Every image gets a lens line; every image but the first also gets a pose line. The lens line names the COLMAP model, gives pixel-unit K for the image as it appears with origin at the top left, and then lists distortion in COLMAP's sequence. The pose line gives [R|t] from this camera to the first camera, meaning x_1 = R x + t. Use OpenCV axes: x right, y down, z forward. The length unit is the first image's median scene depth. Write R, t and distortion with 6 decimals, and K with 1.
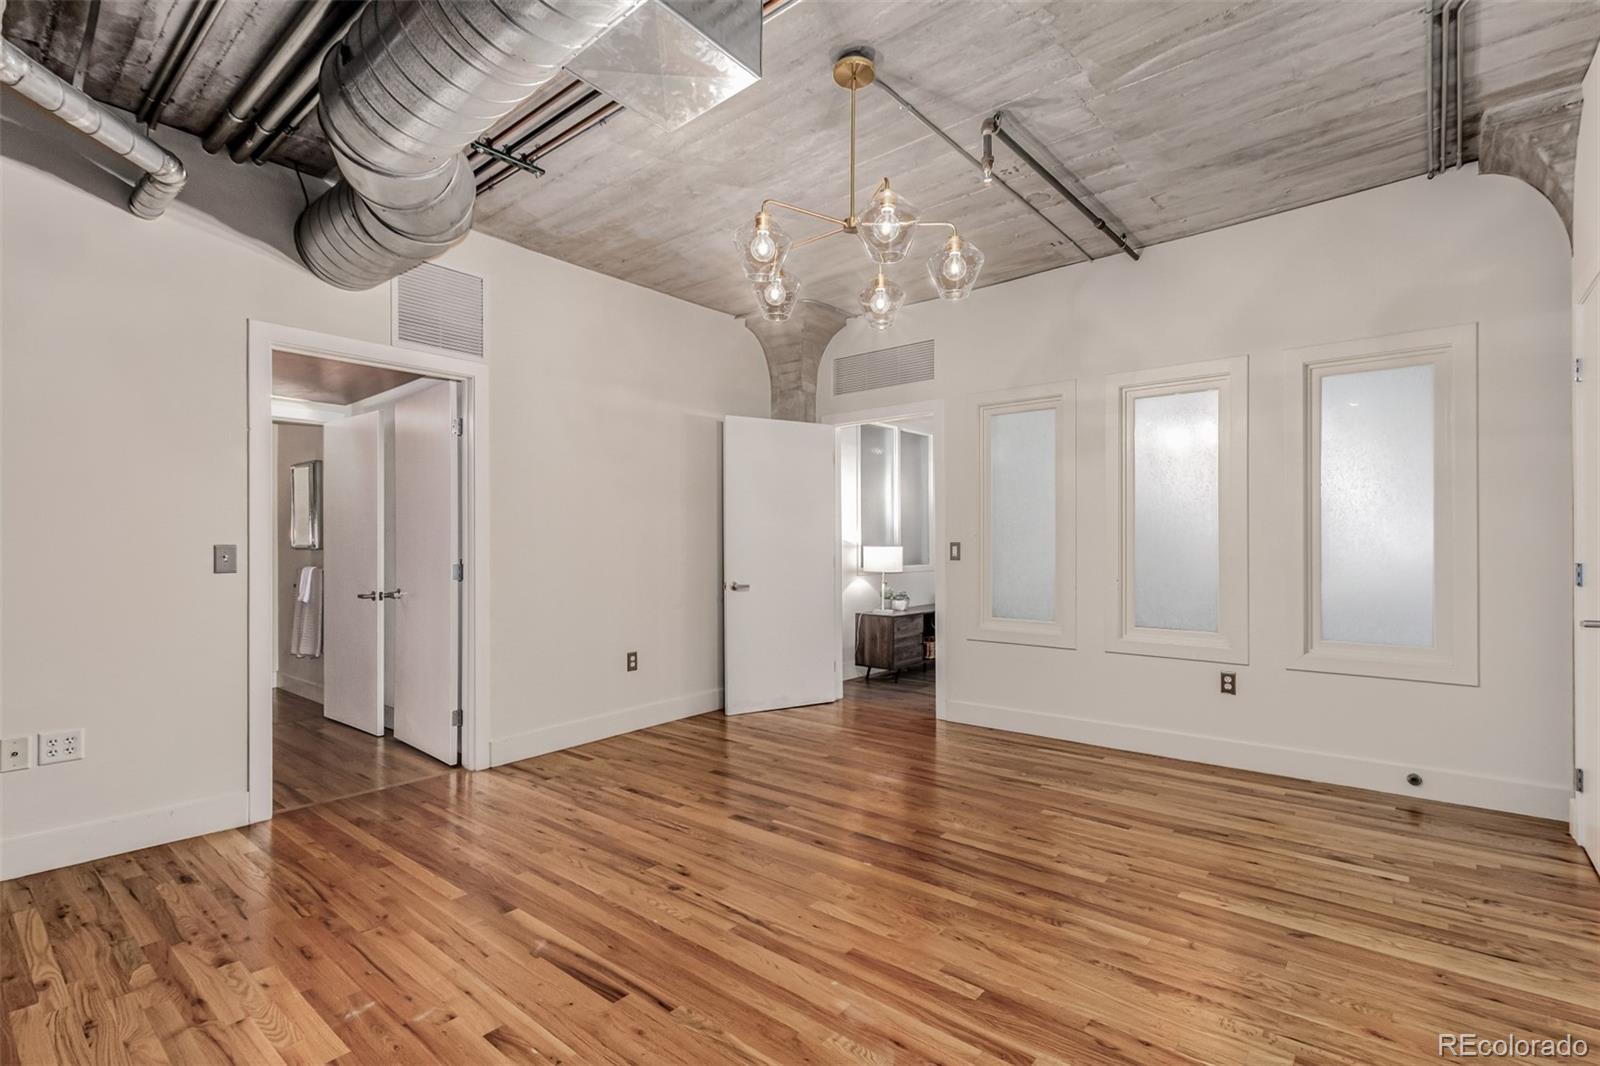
lens RADIAL K [[754.1, 0, 795.4], [0, 754.1, 543.3], [0, 0, 1]] dist [0.003450, 0.000006]
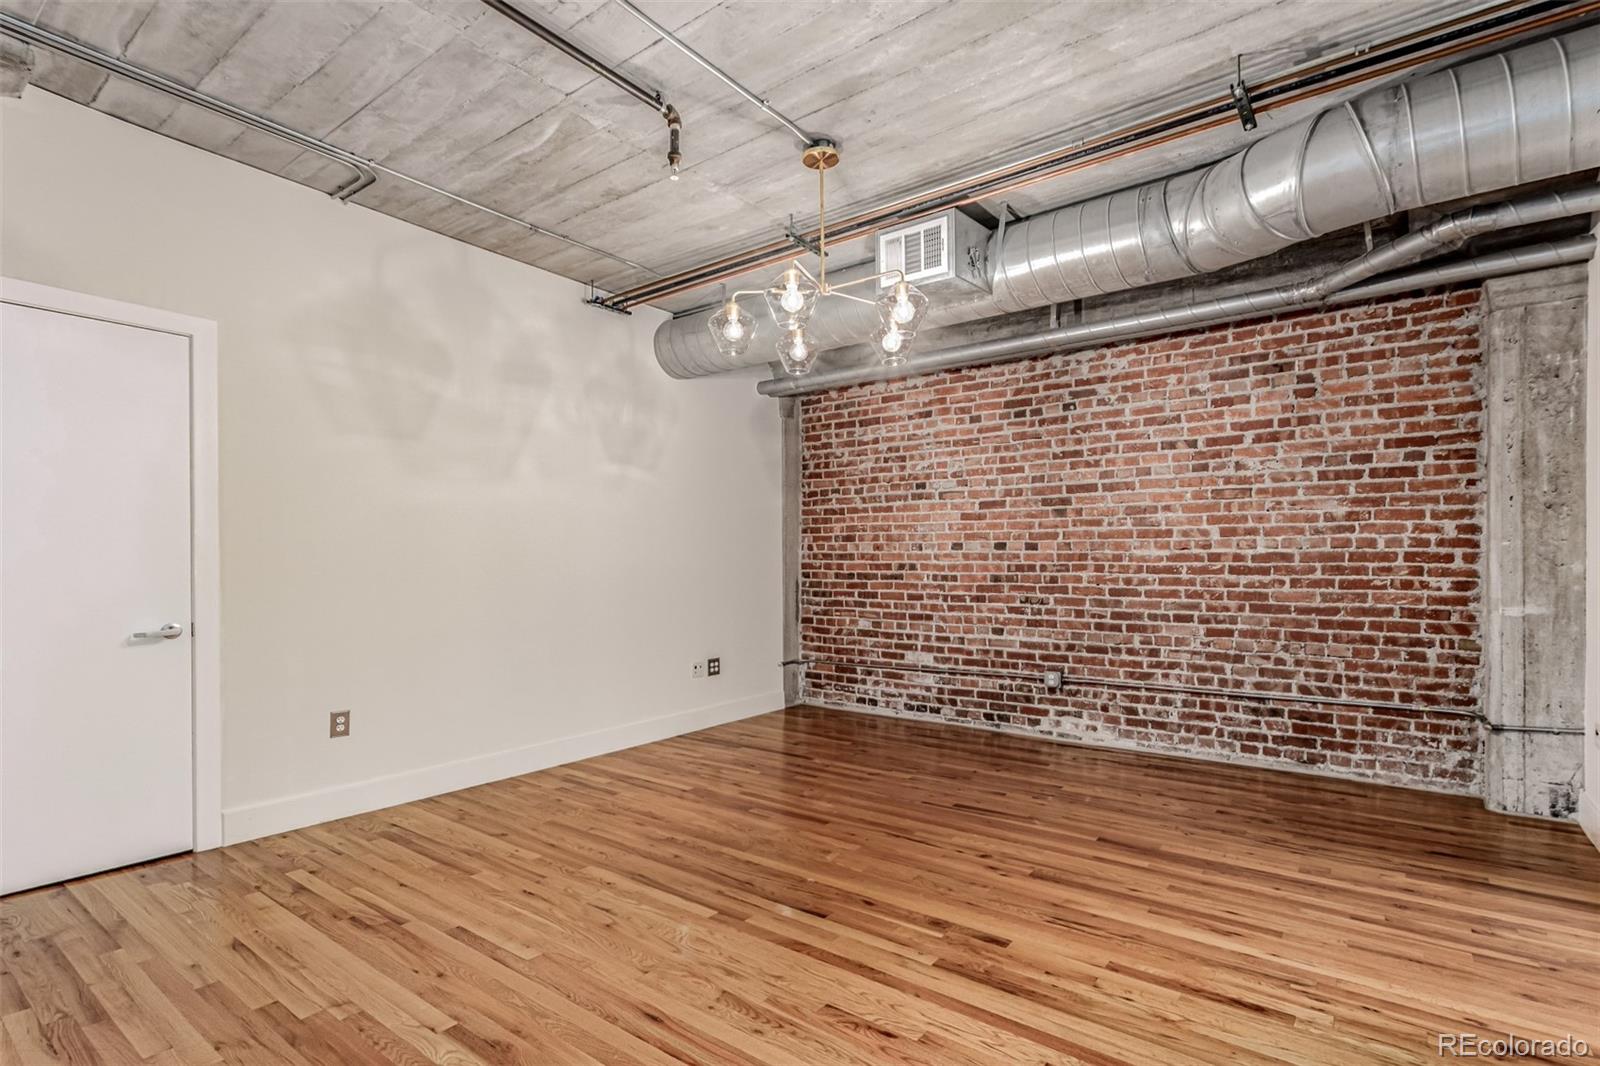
lens RADIAL K [[754.1, 0, 795.4], [0, 754.1, 543.3], [0, 0, 1]] dist [0.003450, 0.000006]
pose [[-0.998841, 0.004234, -0.047945, 0.164116], [0.005801, 0.999452, -0.032600, 0.030888], [0.047781, -0.032840, -0.998318, 2.019423]]
